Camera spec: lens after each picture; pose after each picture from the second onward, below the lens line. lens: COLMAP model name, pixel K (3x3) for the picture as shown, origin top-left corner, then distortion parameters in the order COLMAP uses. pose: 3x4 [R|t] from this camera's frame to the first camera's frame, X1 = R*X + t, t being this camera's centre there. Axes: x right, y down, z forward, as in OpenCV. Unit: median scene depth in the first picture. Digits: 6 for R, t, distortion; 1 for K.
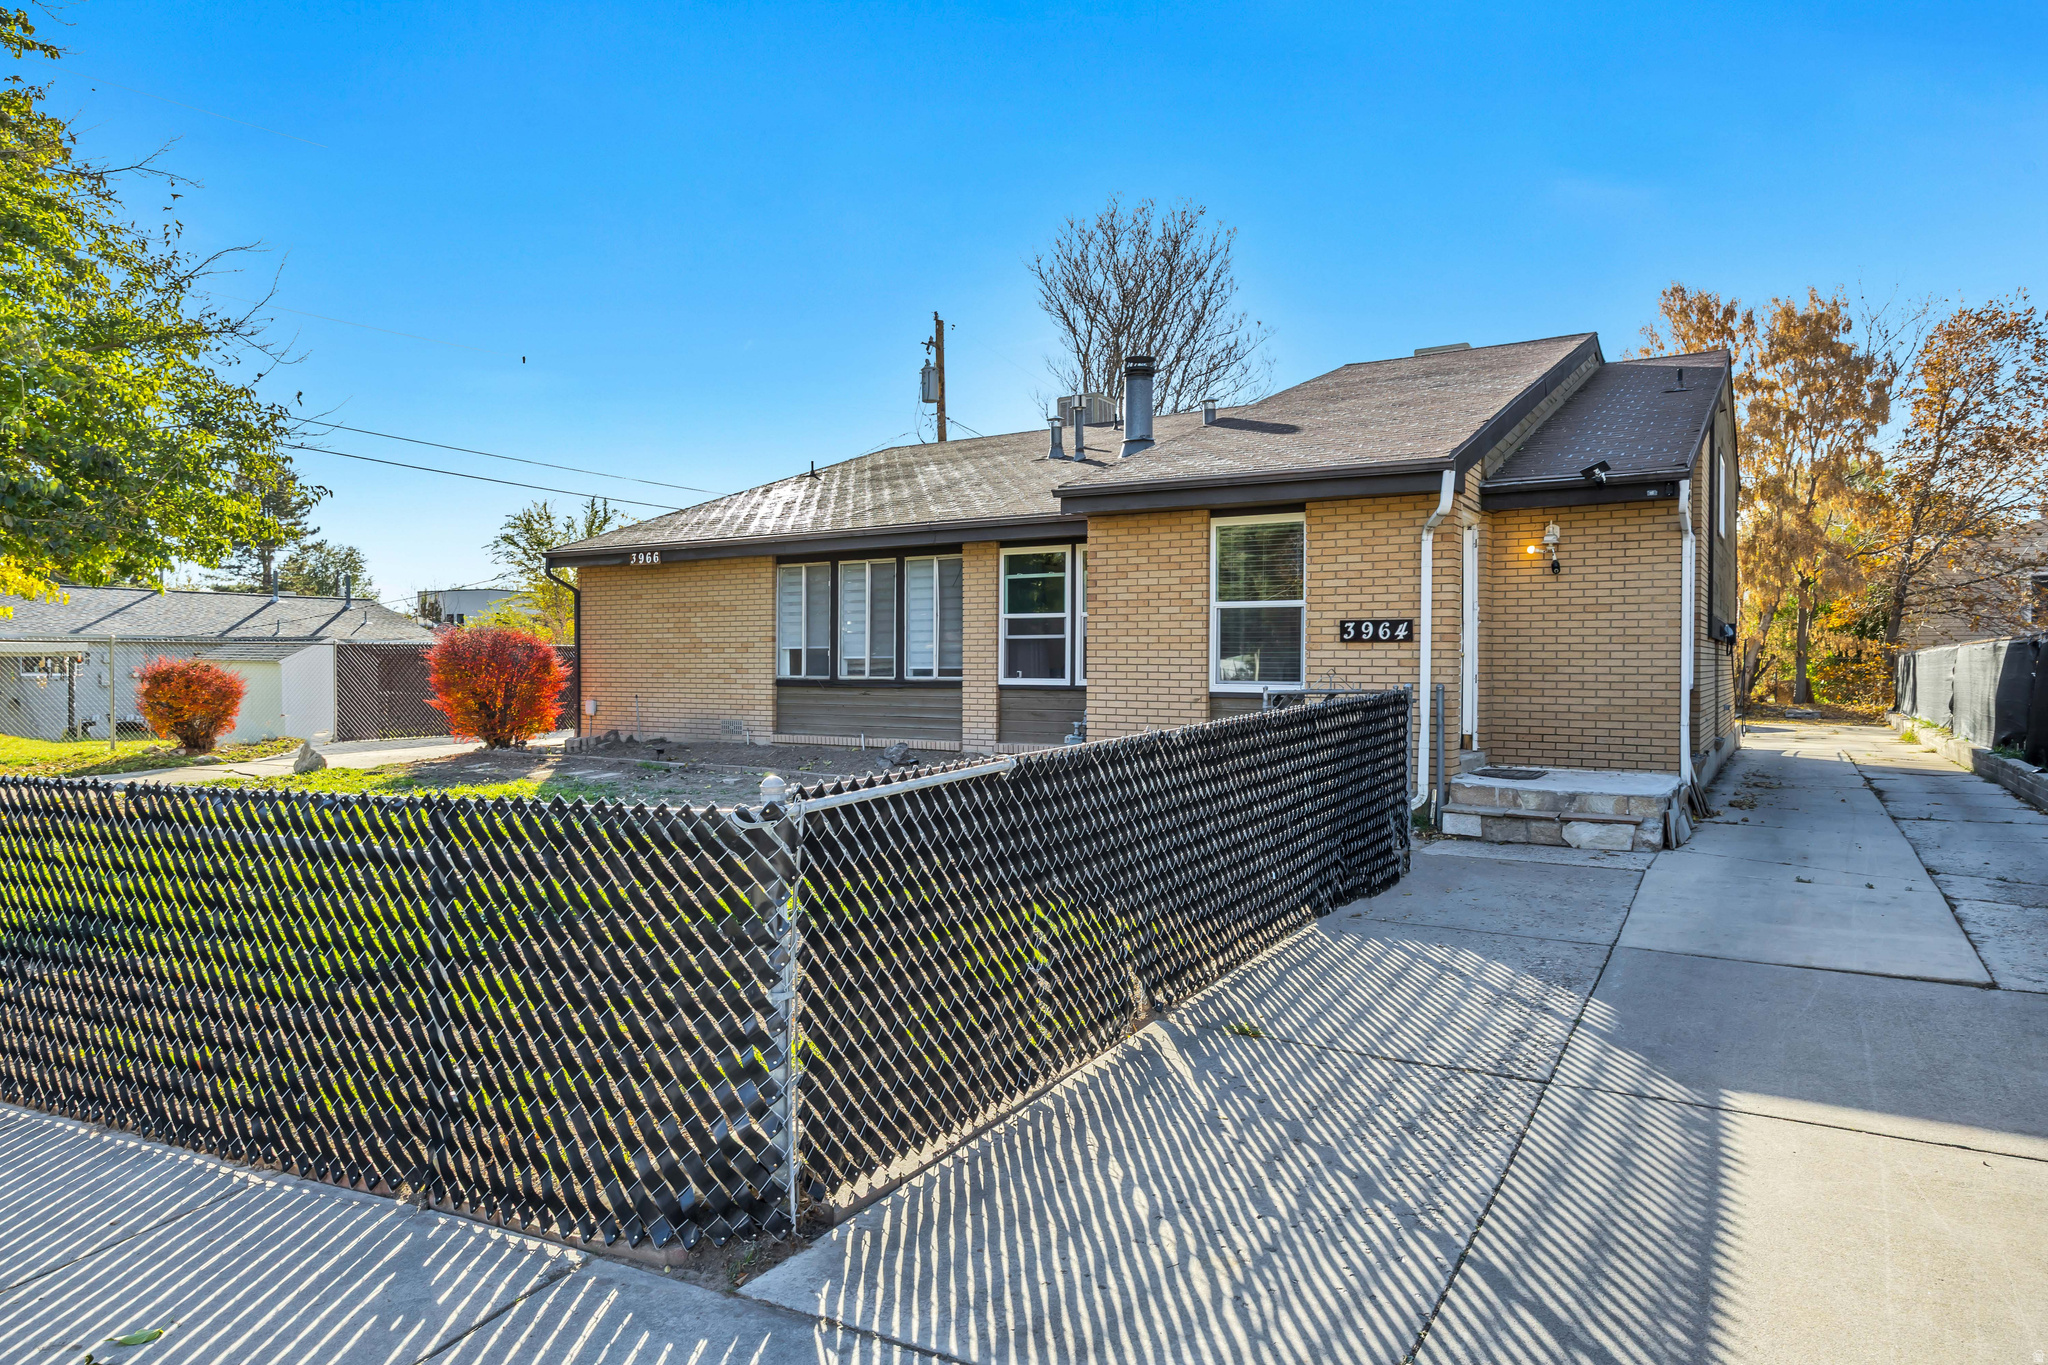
lens RADIAL K [[1296.0, 0, 1023.9], [0, 1296.0, 673.3], [0, 0, 1]] dist [-0.005822, -0.000259]
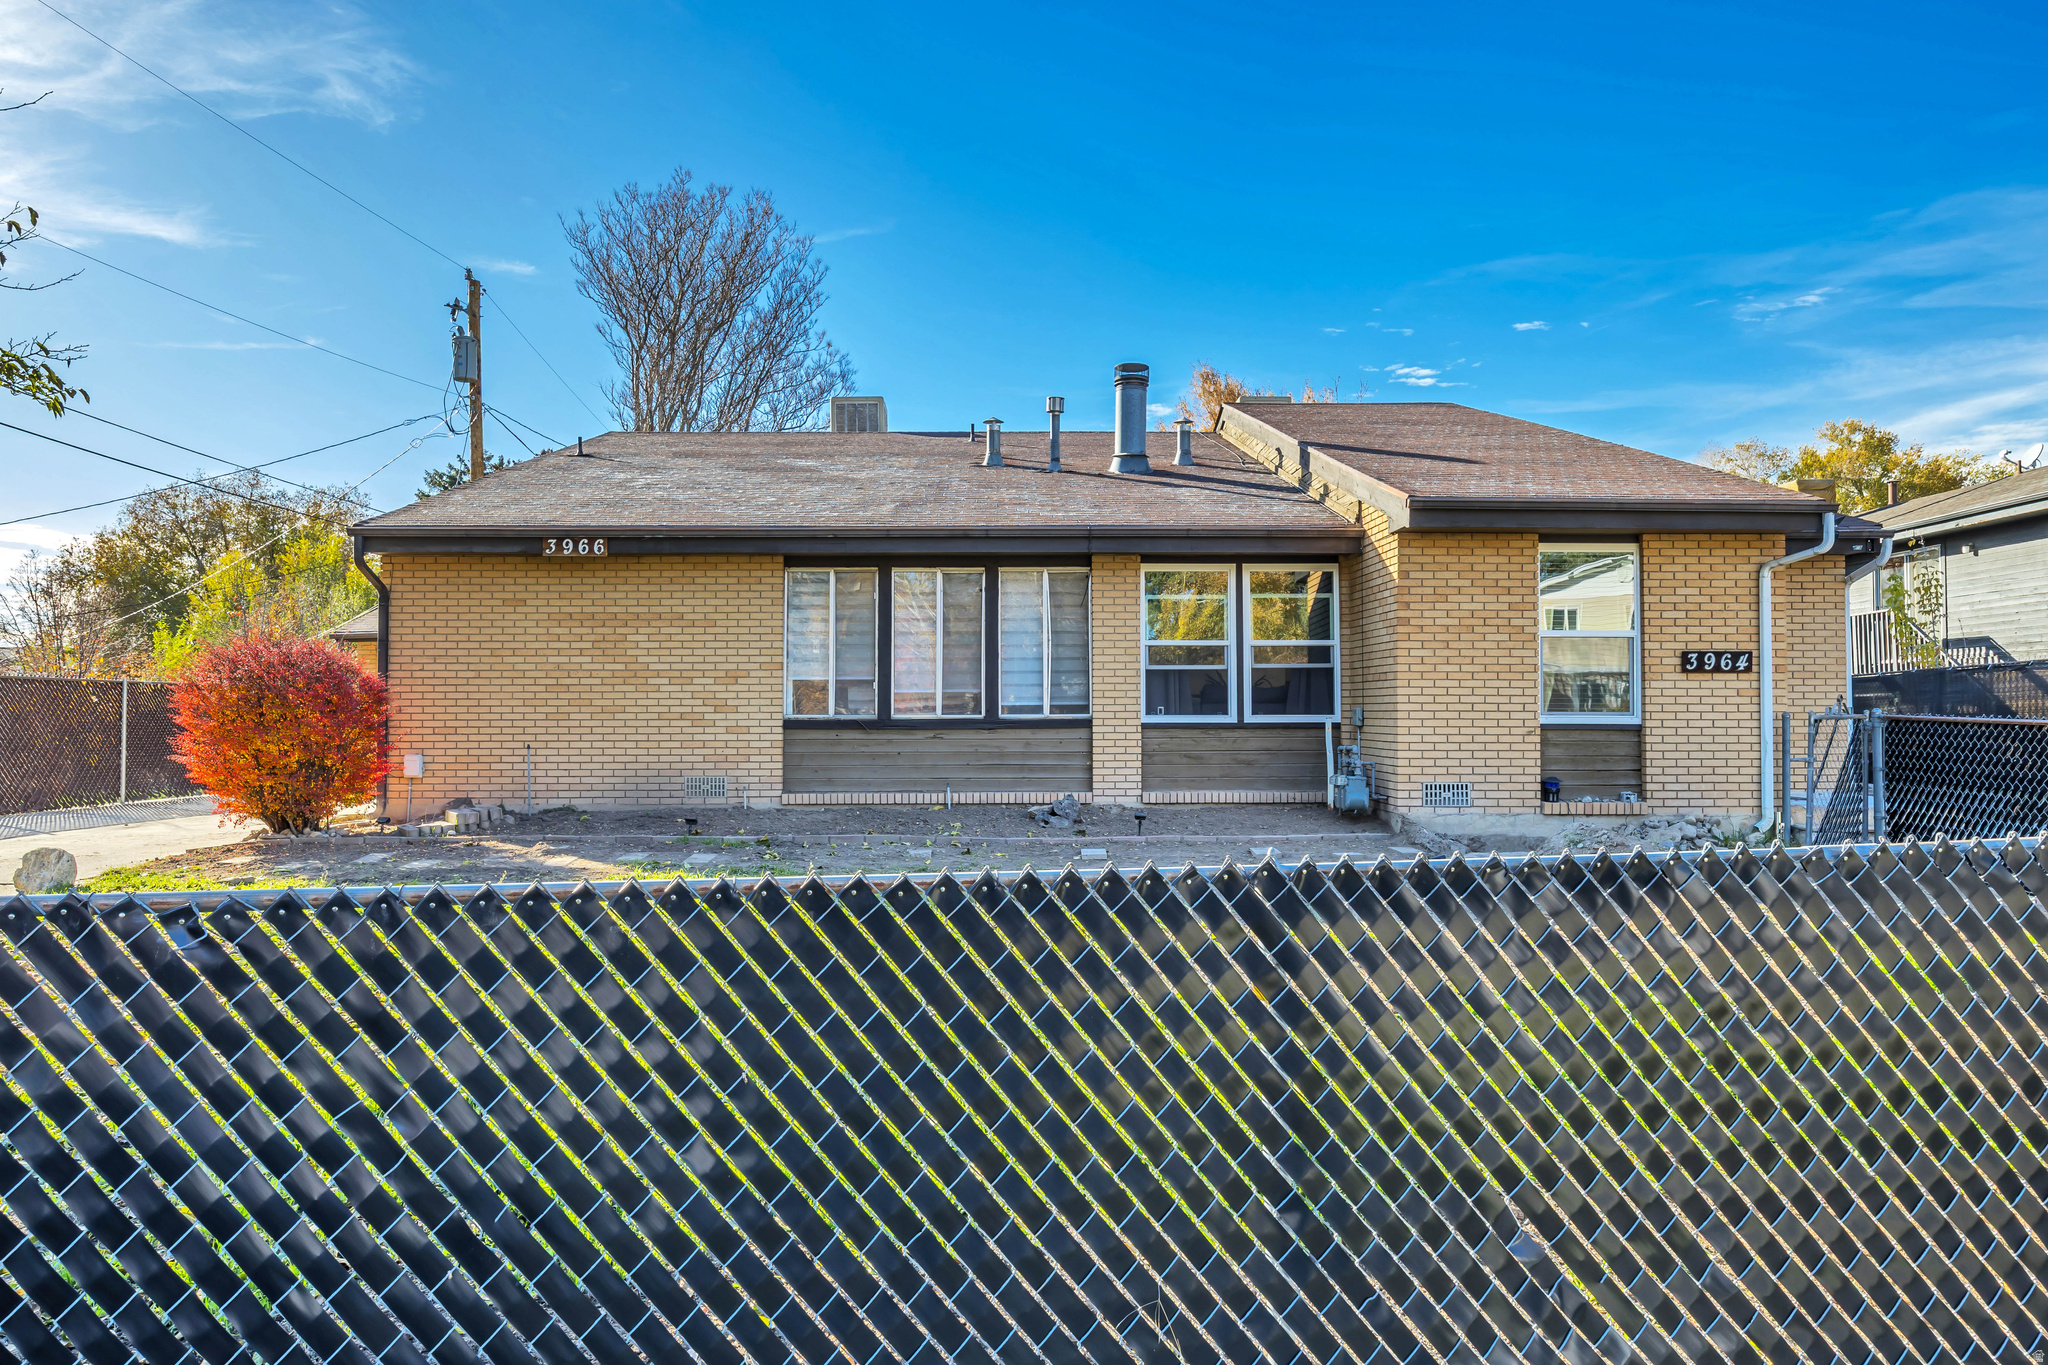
lens RADIAL K [[1364.4, 0, 1025.7], [0, 1364.4, 689.8], [0, 0, 1]] dist [-0.003709, -0.000234]
pose [[0.829708, 0.012210, 0.558065, -0.573891], [0.006119, 0.999502, -0.030967, 0.014367], [-0.558165, 0.029109, 0.829219, 0.293394]]
